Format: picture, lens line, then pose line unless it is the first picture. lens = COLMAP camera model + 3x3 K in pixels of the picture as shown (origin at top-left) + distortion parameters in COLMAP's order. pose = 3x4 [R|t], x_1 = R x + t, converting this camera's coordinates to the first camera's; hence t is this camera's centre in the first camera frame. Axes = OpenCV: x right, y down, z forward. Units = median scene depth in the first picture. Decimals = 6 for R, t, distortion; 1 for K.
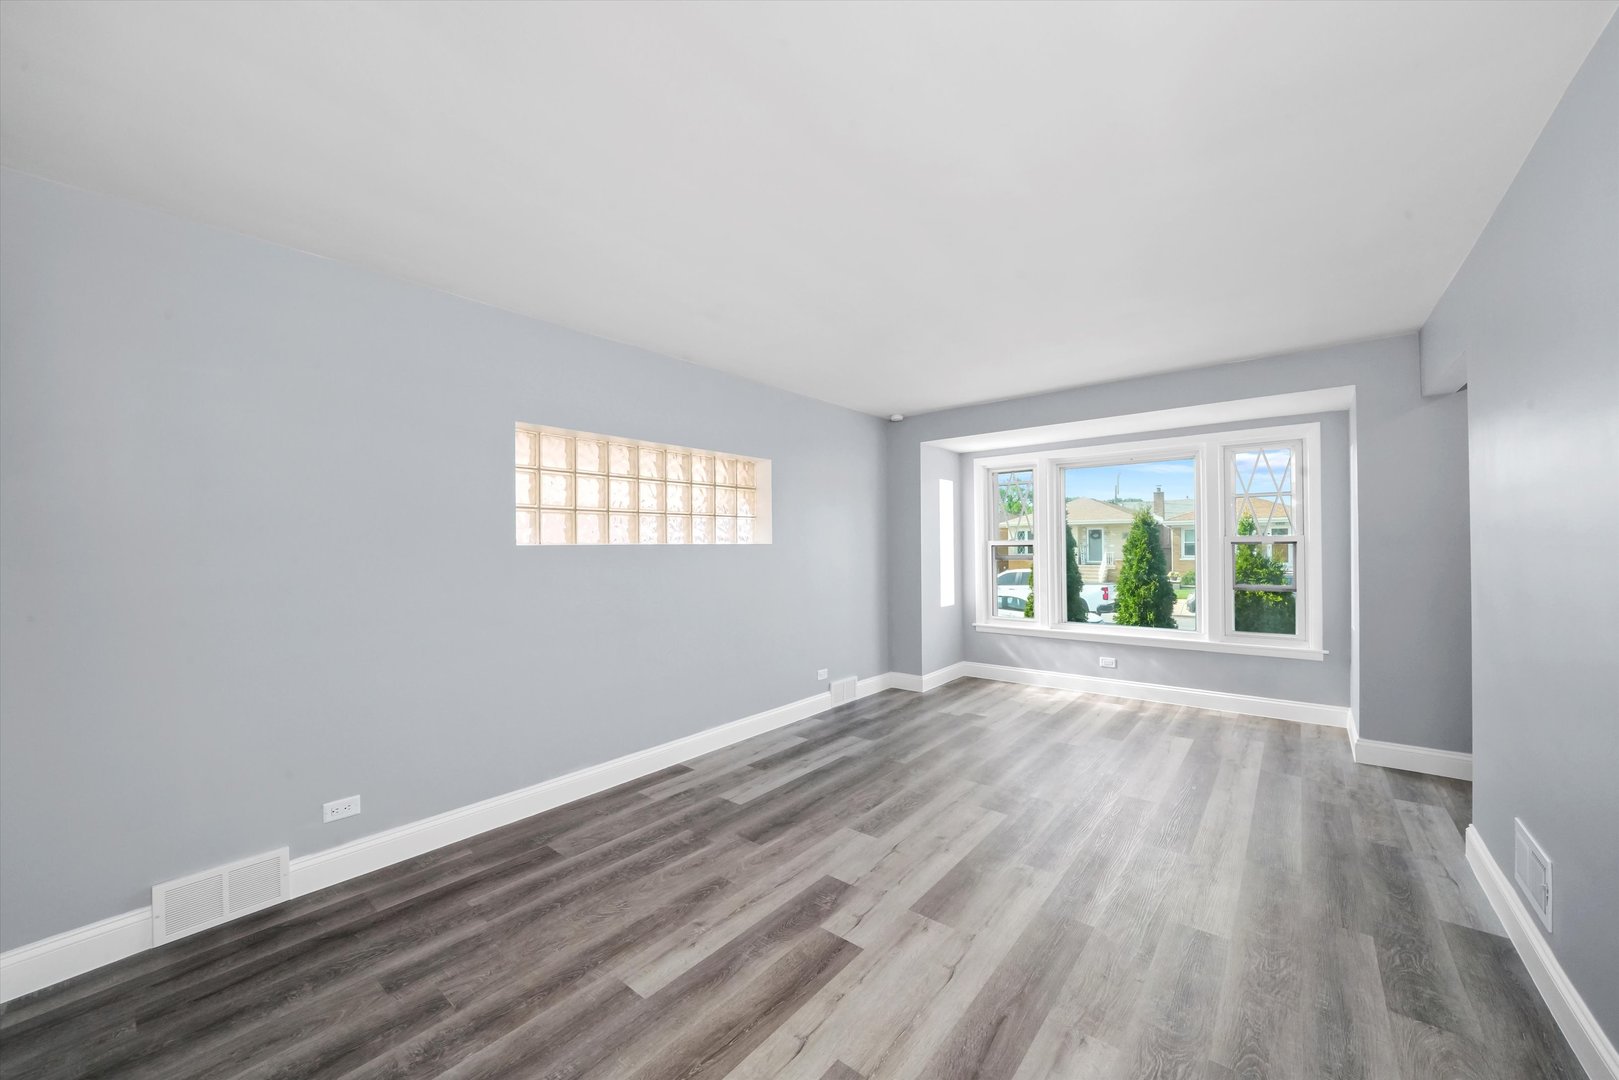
lens RADIAL K [[599.1, 0, 803.4], [0, 599.1, 544.2], [0, 0, 1]] dist [-0.014515, -0.000050]
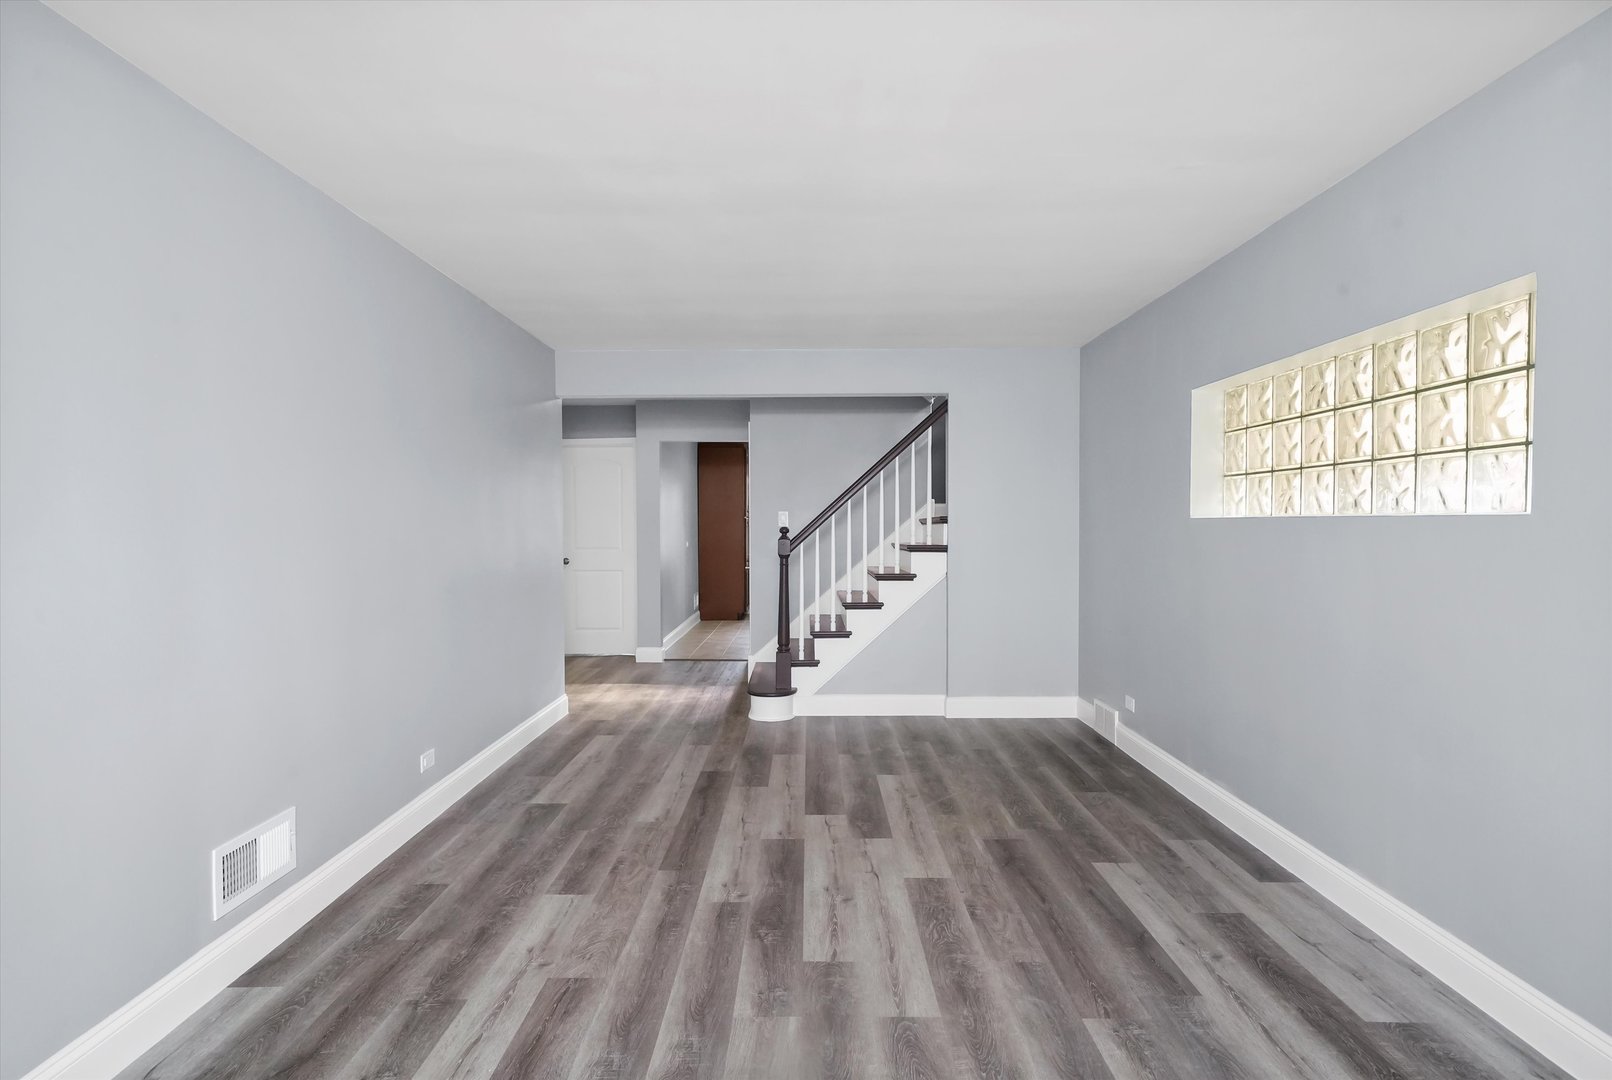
lens RADIAL K [[821.7, 0, 806.0], [0, 821.7, 540.0], [0, 0, 1]] dist [0.019298, 0.000425]
pose [[-0.768918, 0.025394, -0.638843, 0.697790], [0.011856, 0.999605, 0.025465, -0.003288], [0.639238, 0.012006, -0.768915, 1.316765]]
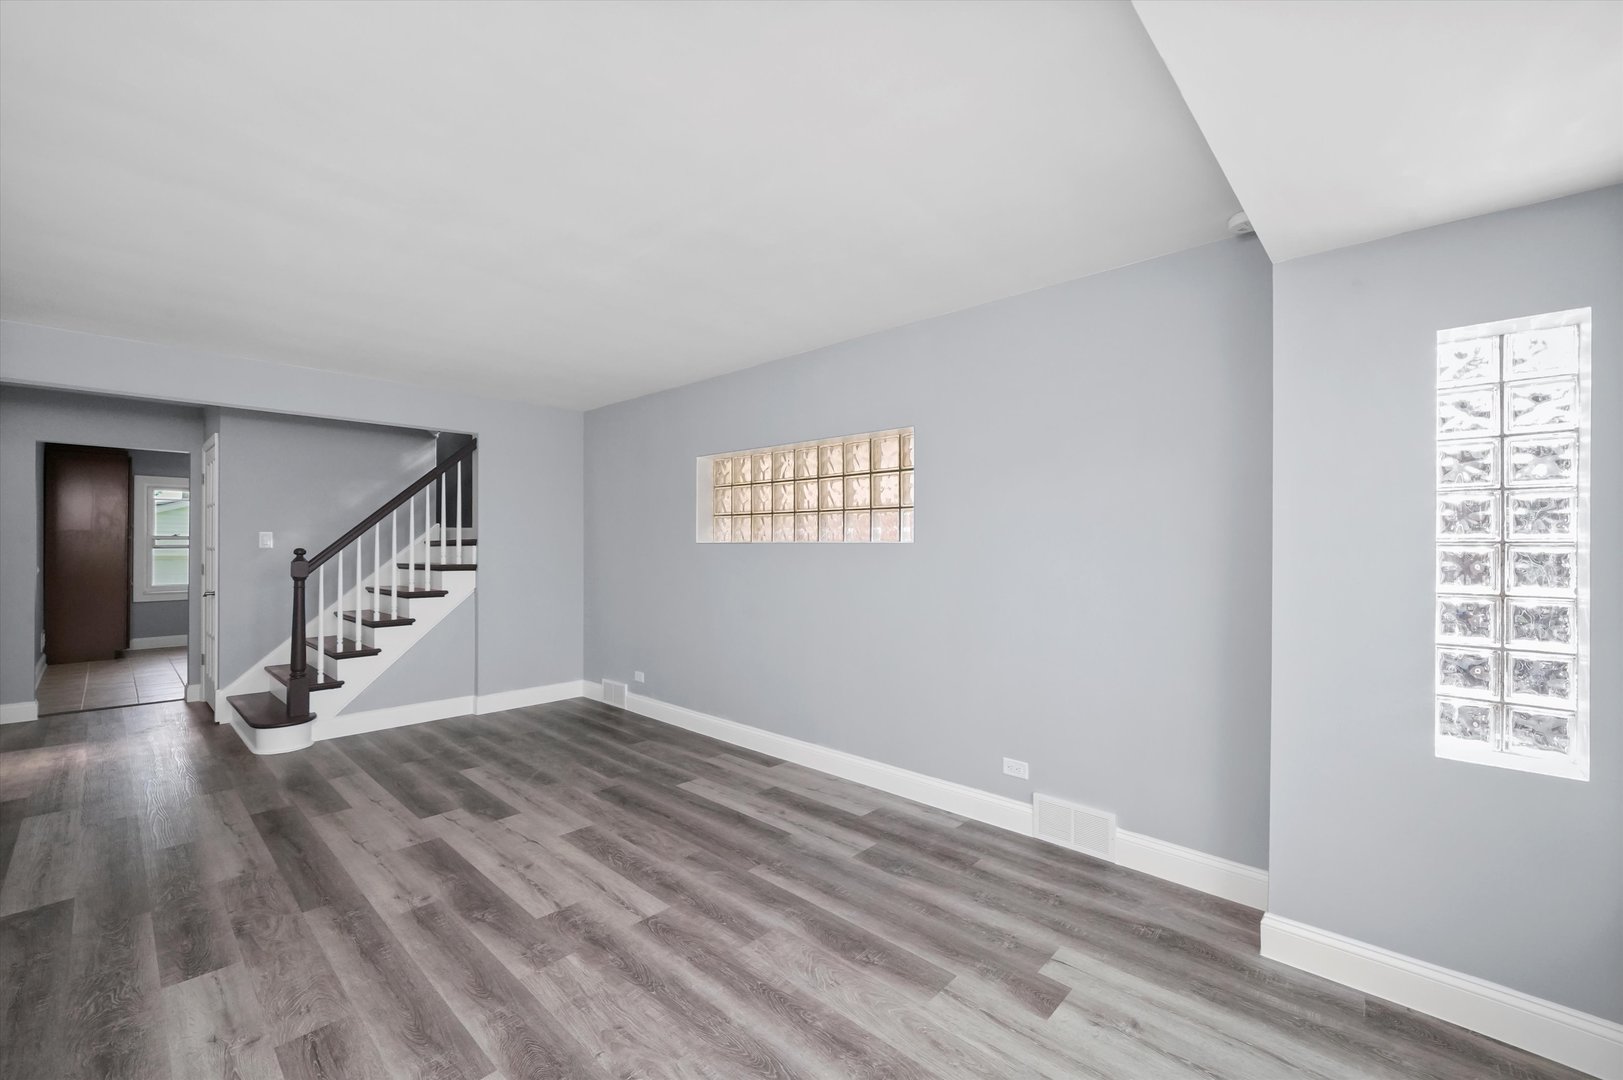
lens RADIAL K [[661.5, 0, 805.7], [0, 661.5, 544.7], [0, 0, 1]] dist [0.000339, 0.000565]
pose [[-0.056406, 0.008942, -0.998368, 0.894357], [0.000076, 0.999960, 0.008952, -0.006392], [0.998408, 0.000429, -0.056404, 1.091330]]
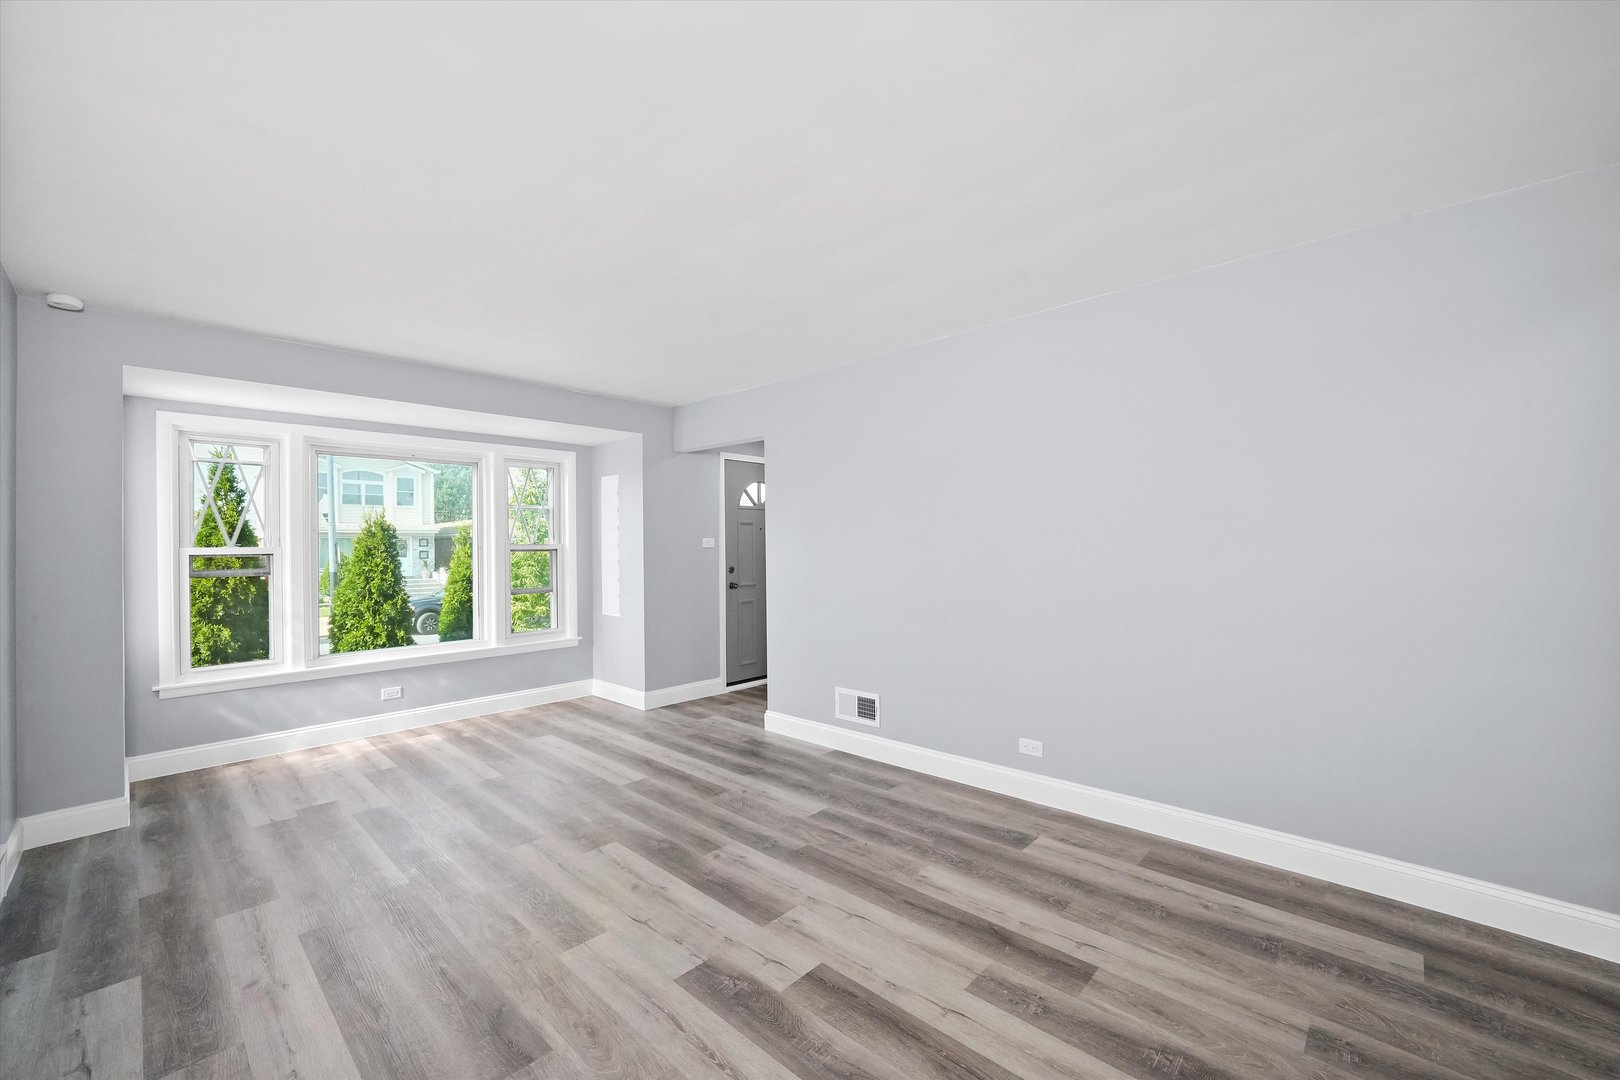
lens RADIAL K [[647.3, 0, 804.3], [0, 647.3, 543.2], [0, 0, 1]] dist [-0.001647, 0.000009]
pose [[0.062722, 0.013454, 0.997940, -0.510520], [0.009971, 0.999851, -0.014106, 0.008668], [-0.997981, 0.010835, 0.062579, 0.510732]]
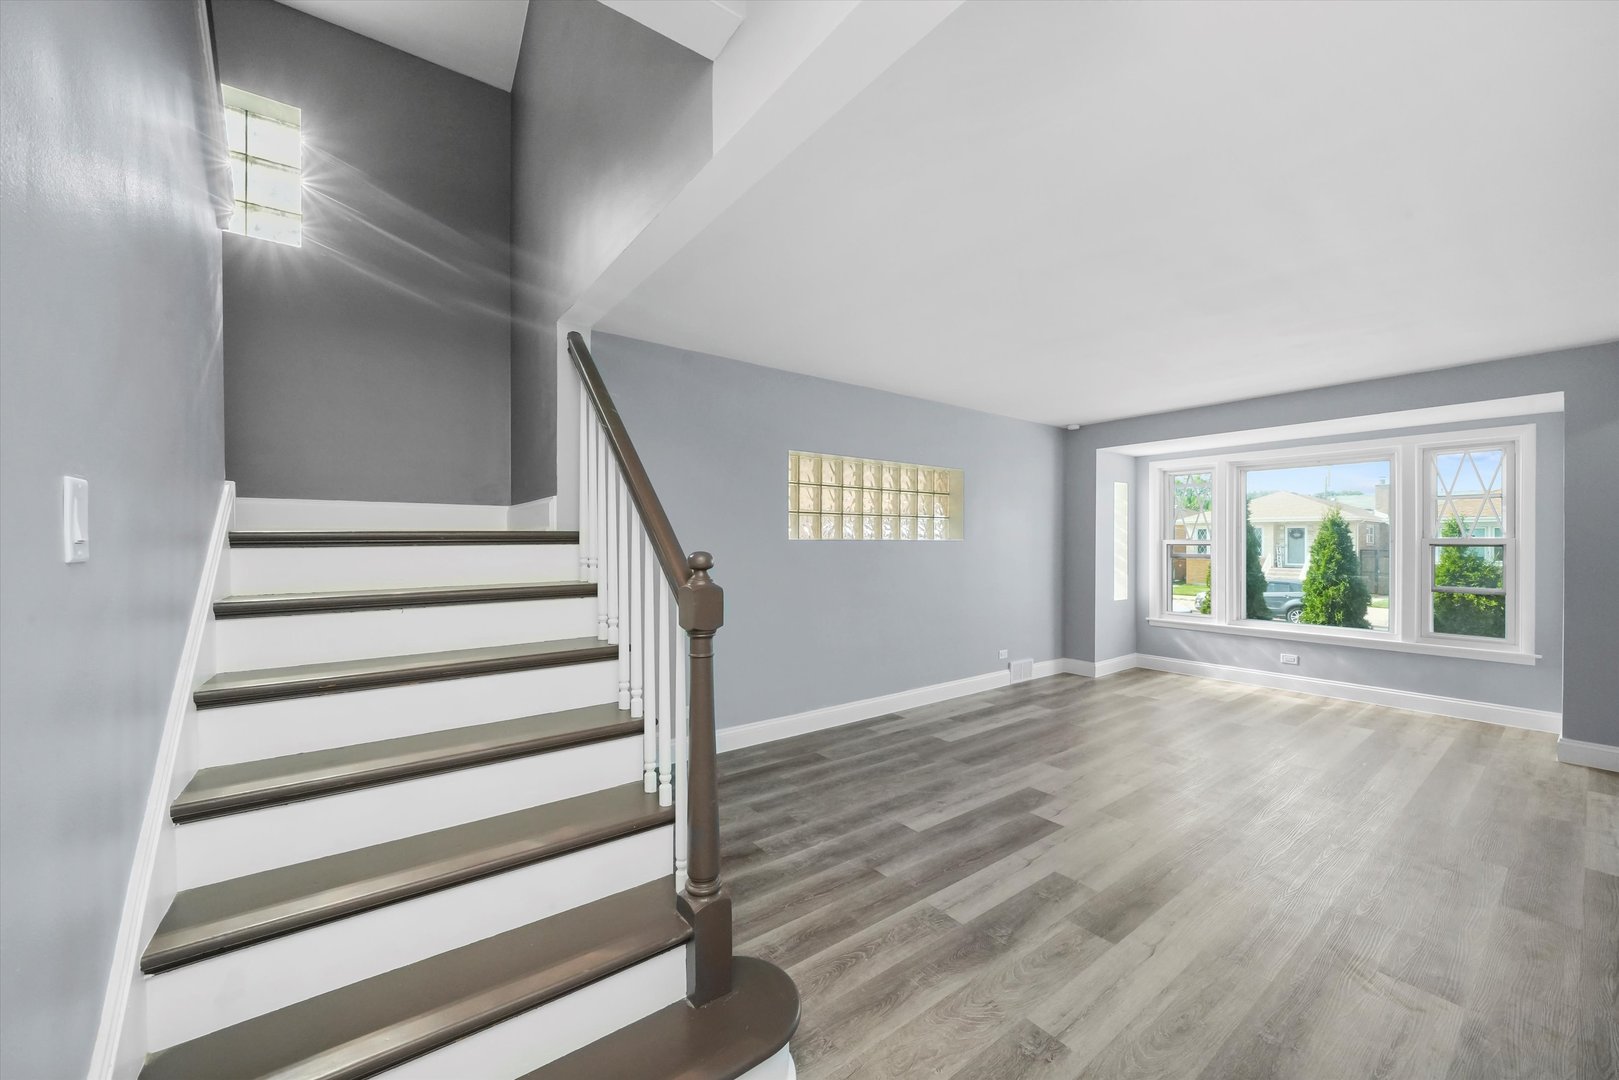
lens RADIAL K [[605.5, 0, 805.3], [0, 605.5, 543.1], [0, 0, 1]] dist [-0.012792, 0.000148]
pose [[0.972609, 0.012433, -0.232114, -0.093444], [-0.011178, 0.999915, 0.006721, 0.000174], [0.232178, -0.003943, 0.972665, -0.289209]]
